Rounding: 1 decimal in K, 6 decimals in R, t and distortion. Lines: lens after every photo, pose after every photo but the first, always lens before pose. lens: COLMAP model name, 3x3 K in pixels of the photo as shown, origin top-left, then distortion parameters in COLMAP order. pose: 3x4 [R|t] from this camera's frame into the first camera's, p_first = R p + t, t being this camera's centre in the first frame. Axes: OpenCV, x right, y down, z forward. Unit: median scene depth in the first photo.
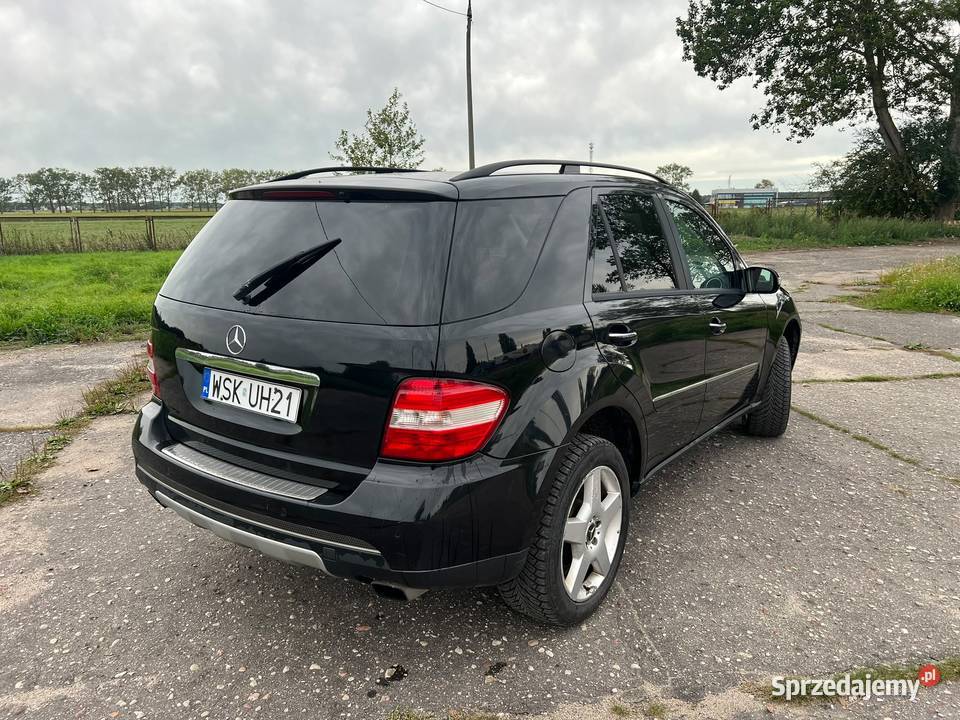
lens RADIAL K [[730.2, 0, 483.9], [0, 730.2, 364.4], [0, 0, 1]] dist [0.044231, -0.046965]
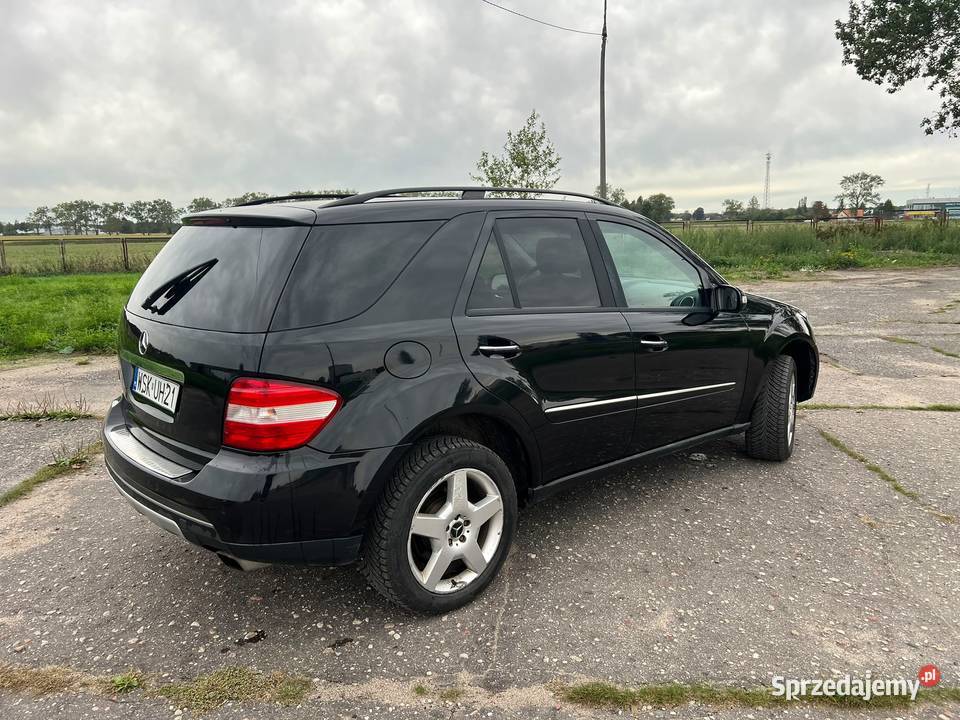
lens RADIAL K [[730.2, 0, 485.9], [0, 730.2, 359.2], [0, 0, 1]] dist [0.044231, -0.046965]
pose [[0.975046, 0.029092, -0.220087, 0.270677], [-0.035186, 0.999097, -0.023815, 0.001589], [0.219196, 0.030965, 0.975189, -0.030508]]
